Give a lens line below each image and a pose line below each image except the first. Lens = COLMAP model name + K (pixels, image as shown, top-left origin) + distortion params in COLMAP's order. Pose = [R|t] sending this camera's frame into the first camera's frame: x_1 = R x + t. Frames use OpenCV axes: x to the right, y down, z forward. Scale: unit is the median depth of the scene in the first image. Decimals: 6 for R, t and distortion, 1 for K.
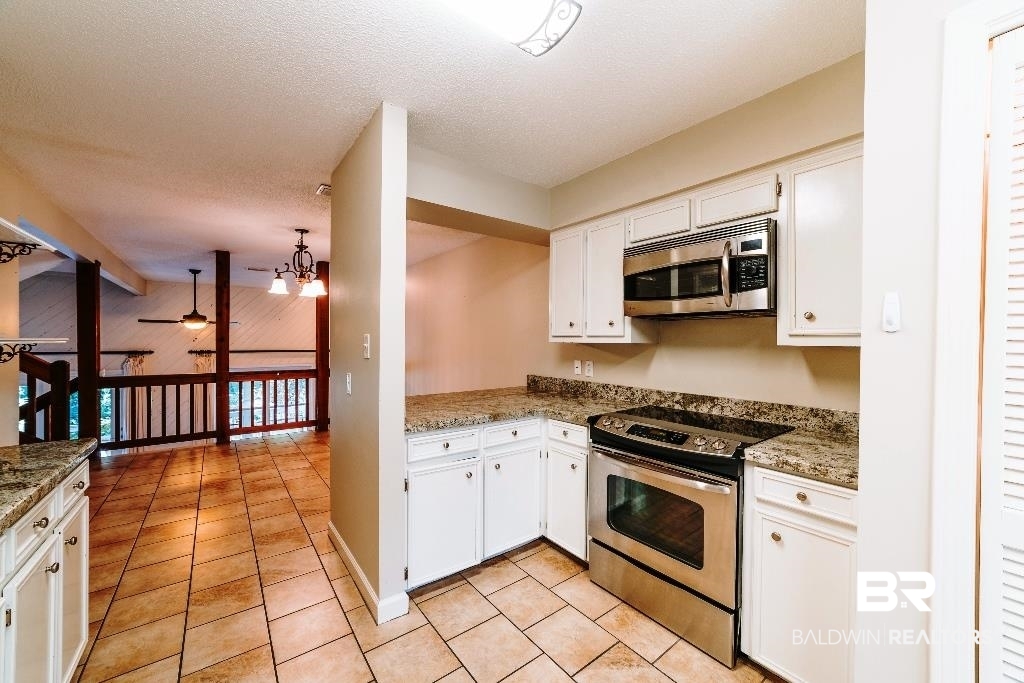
lens RADIAL K [[391.3, 0, 509.2], [0, 391.3, 343.2], [0, 0, 1]] dist [-0.012801, 0.000030]
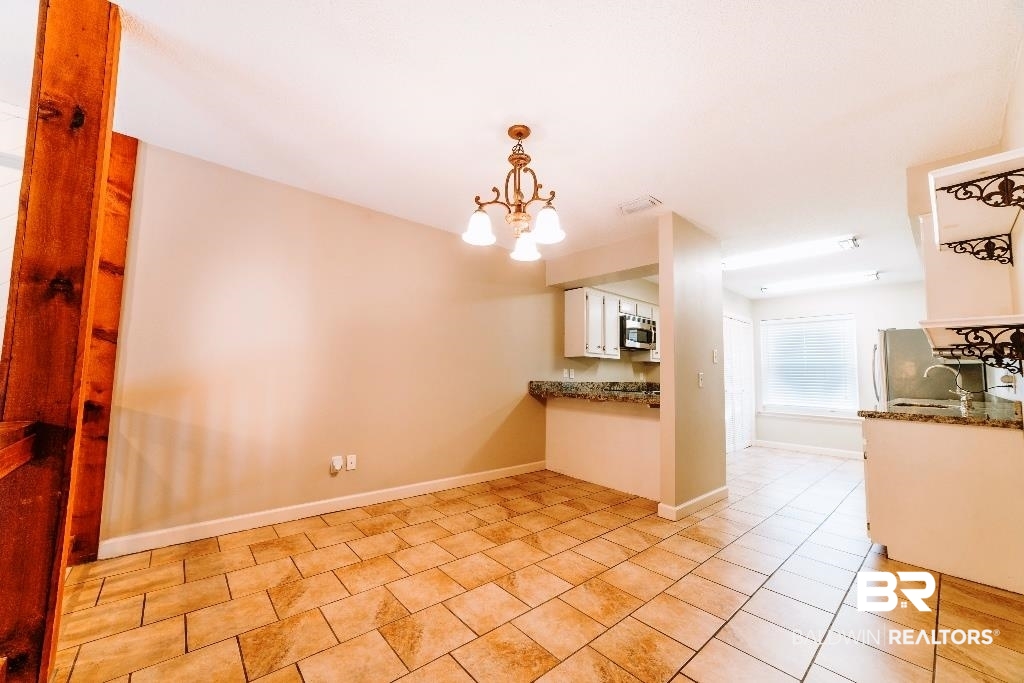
lens RADIAL K [[391.3, 0, 509.2], [0, 391.3, 343.2], [0, 0, 1]] dist [-0.012801, 0.000030]
pose [[-0.075458, 0.072492, 0.994510, -1.335268], [-0.017251, 0.997110, -0.073990, 0.061690], [-0.997000, -0.022740, -0.073989, 1.330598]]
